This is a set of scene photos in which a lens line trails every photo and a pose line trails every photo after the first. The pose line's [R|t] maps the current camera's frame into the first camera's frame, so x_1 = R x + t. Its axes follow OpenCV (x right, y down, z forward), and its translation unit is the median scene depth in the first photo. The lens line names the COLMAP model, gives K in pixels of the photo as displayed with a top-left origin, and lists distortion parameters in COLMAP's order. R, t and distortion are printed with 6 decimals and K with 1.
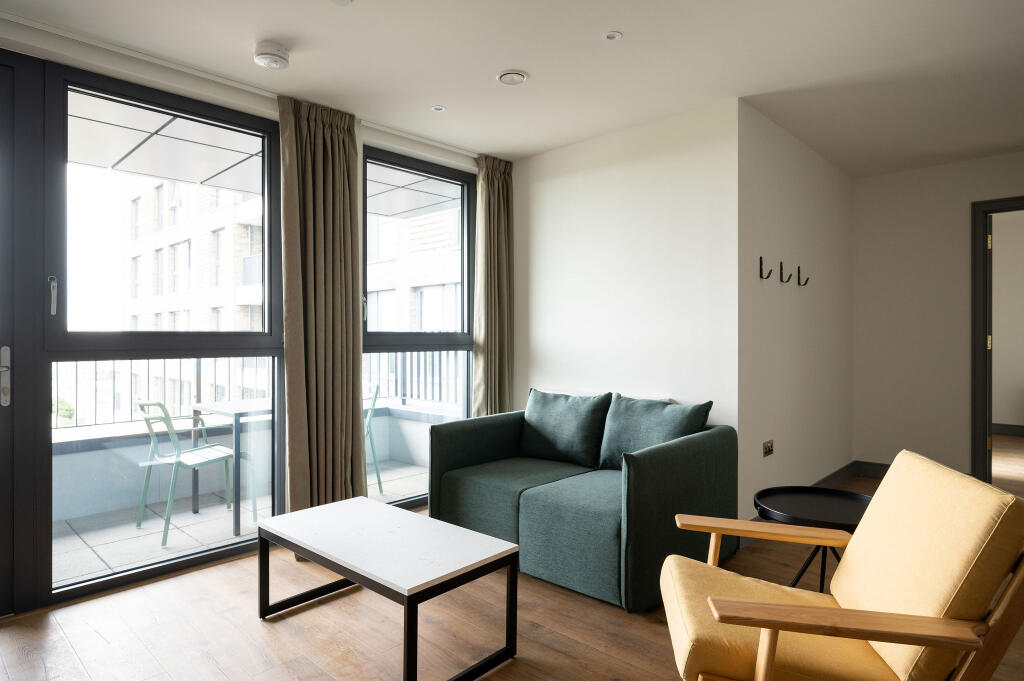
lens RADIAL K [[587.4, 0, 512.0], [0, 587.4, 340.5], [0, 0, 1]] dist [-0.015432, -0.000758]
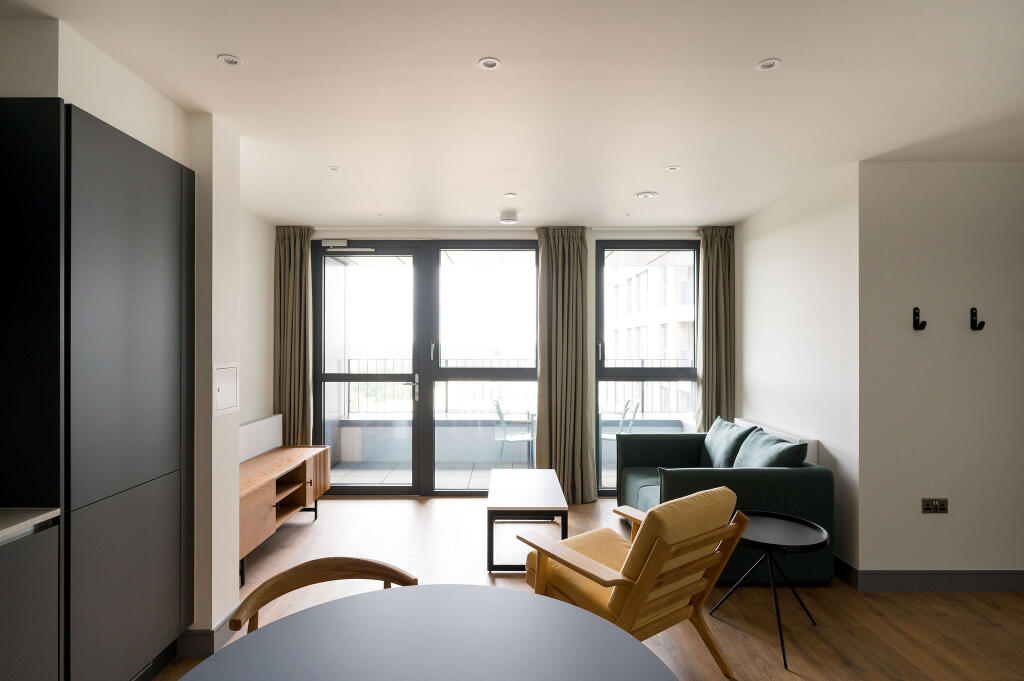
lens RADIAL K [[553.5, 0, 512.0], [0, 553.5, 340.5], [0, 0, 1]] dist [-0.001107, -0.000159]
pose [[0.694903, -0.000359, -0.719104, 0.643701], [-0.007689, 0.999939, -0.007929, -0.075164], [0.719063, 0.011039, 0.694857, -0.138836]]
